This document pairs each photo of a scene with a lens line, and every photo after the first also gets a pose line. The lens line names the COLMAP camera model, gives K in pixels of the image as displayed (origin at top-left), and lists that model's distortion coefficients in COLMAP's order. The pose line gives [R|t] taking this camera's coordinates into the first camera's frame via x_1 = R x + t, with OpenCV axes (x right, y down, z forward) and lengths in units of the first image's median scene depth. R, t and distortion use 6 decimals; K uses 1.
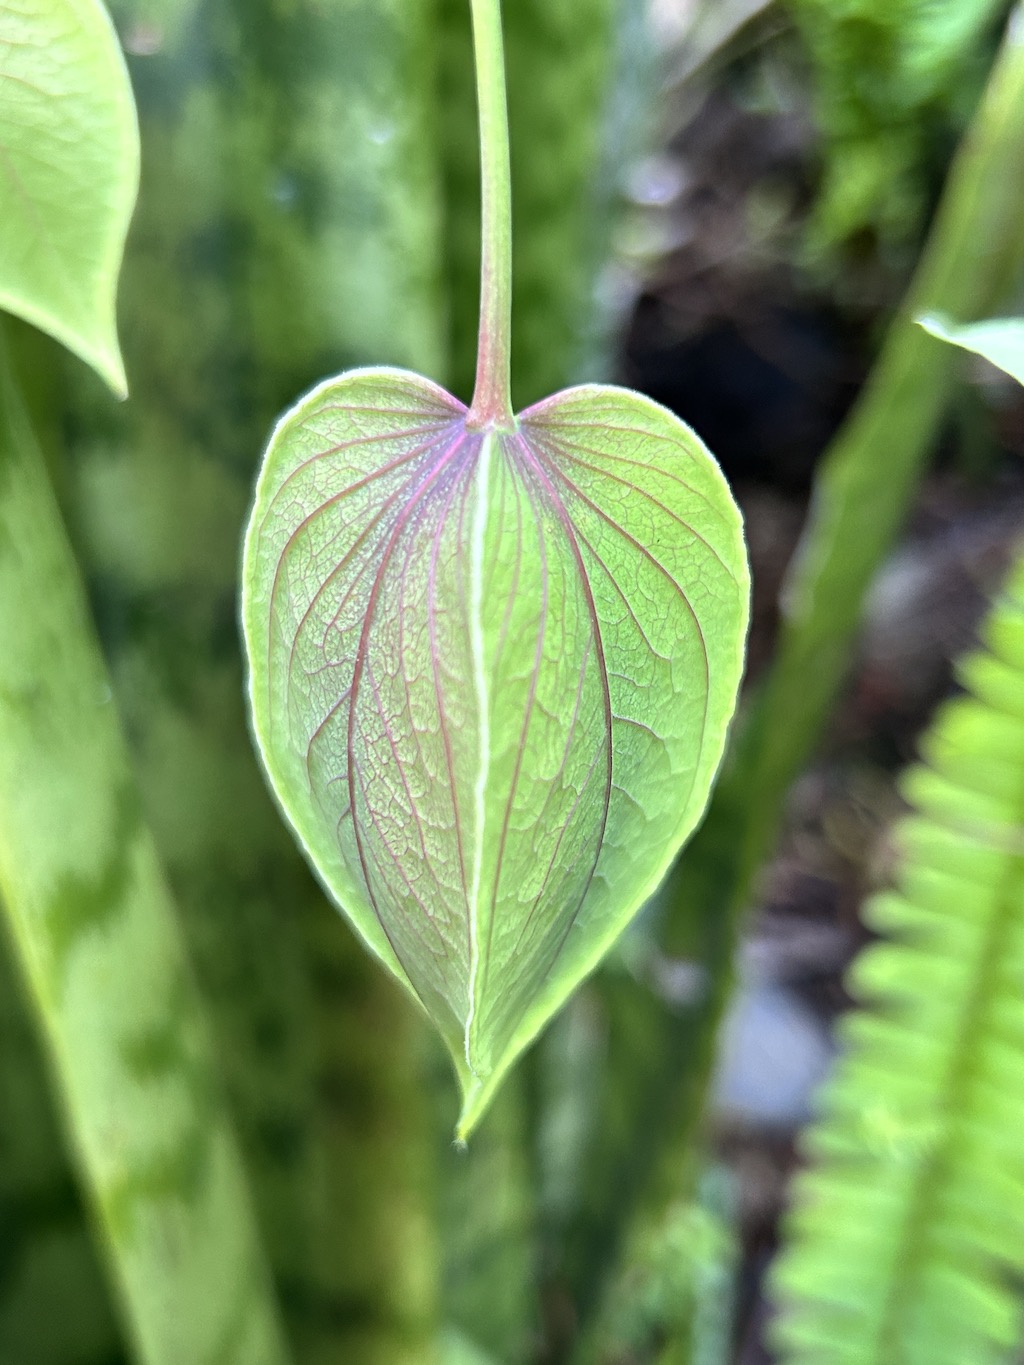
lens RADIAL K [[1523.2, 0, 514.5], [0, 1523.2, 682.9], [0, 0, 1]] dist [-0.082967, 0.000000]
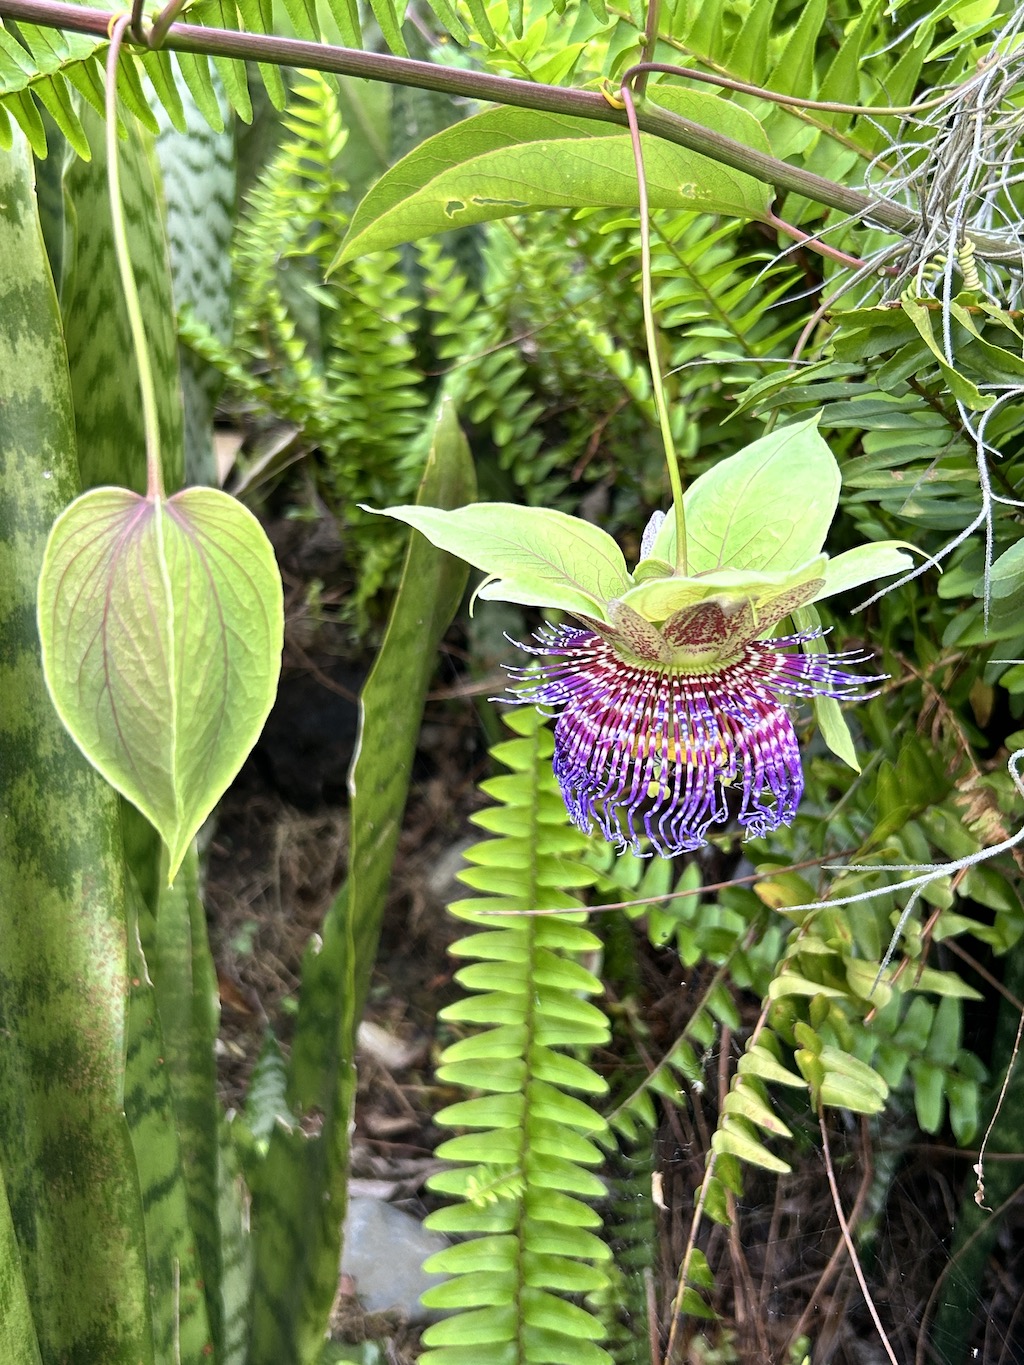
lens RADIAL K [[1523.2, 0, 511.4], [0, 1523.2, 681.9], [0, 0, 1]] dist [-0.082967, 0.000000]
pose [[0.957769, -0.088718, 0.273508, -0.148055], [0.170069, 0.941774, -0.290065, 0.816682], [-0.231849, 0.324330, 0.917091, -1.103175]]
